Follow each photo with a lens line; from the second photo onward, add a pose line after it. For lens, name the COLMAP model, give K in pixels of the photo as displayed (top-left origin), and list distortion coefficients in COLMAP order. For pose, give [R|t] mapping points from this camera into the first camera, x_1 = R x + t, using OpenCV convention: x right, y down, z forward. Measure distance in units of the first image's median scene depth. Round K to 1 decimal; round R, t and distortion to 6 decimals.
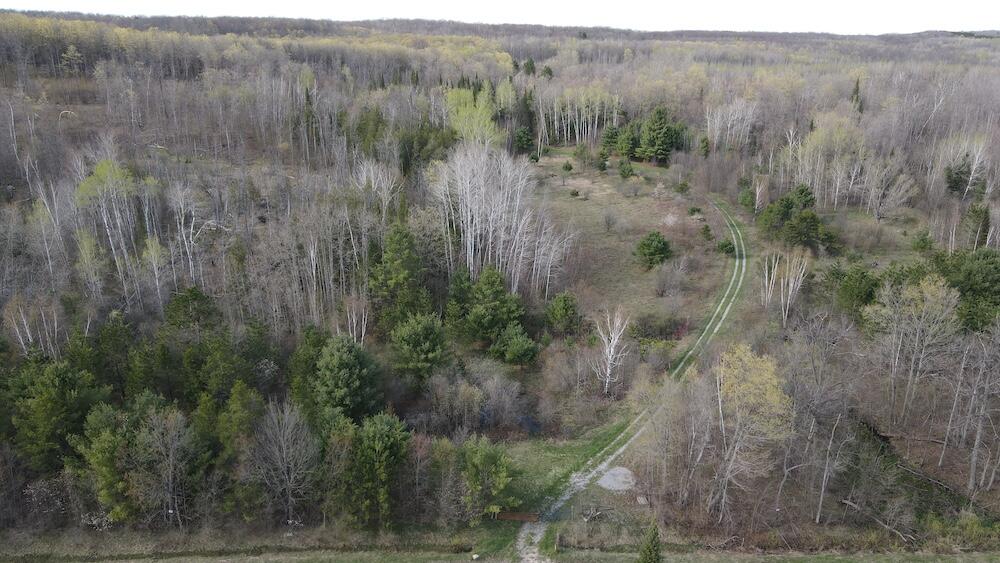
lens RADIAL K [[748.2, 0, 500.0], [0, 748.2, 281.5], [0, 0, 1]] dist [0.026698, -0.004018]
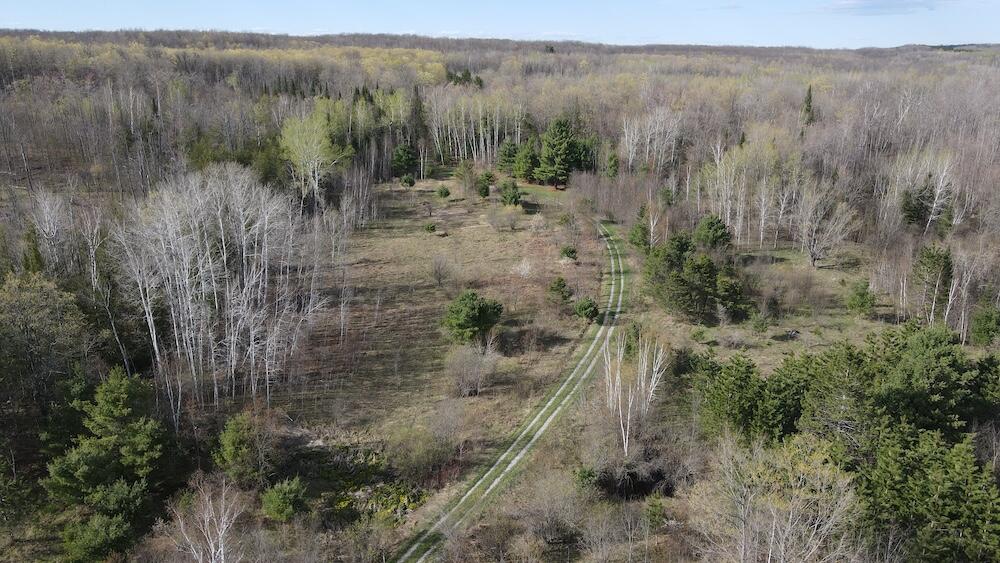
lens RADIAL K [[753.8, 0, 500.0], [0, 753.8, 281.5], [0, 0, 1]] dist [-0.001640, 0.029672]
pose [[0.999887, -0.009274, 0.011831, 0.136357], [0.009560, 0.999659, -0.024317, -0.035728], [-0.011601, 0.024427, 0.999634, 0.187796]]
